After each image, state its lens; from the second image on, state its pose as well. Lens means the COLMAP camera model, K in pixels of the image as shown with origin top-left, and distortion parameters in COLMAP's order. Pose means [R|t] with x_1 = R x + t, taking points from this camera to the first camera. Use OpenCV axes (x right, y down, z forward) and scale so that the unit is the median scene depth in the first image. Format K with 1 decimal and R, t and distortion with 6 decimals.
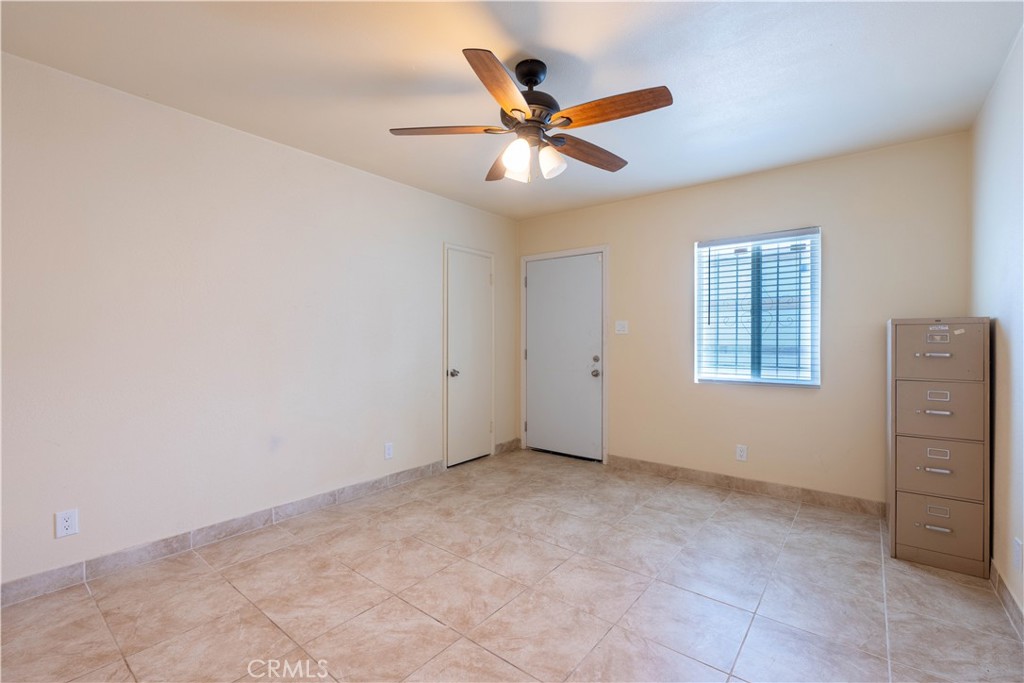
lens RADIAL K [[449.2, 0, 511.8], [0, 449.2, 339.3], [0, 0, 1]] dist [-0.004974, 0.001342]
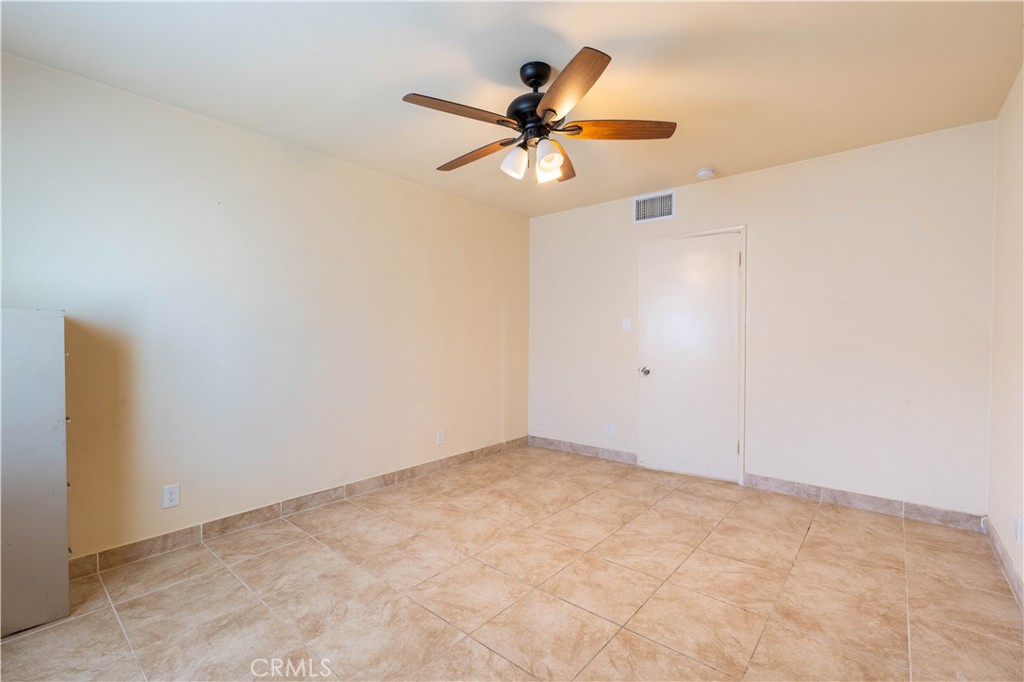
lens RADIAL K [[449.2, 0, 511.5], [0, 449.2, 338.6], [0, 0, 1]] dist [-0.004974, 0.001342]
pose [[-0.999408, -0.000695, 0.034385, 0.060275], [-0.000325, 0.999942, 0.010784, -0.005144], [-0.034390, 0.010766, -0.999350, 2.015698]]
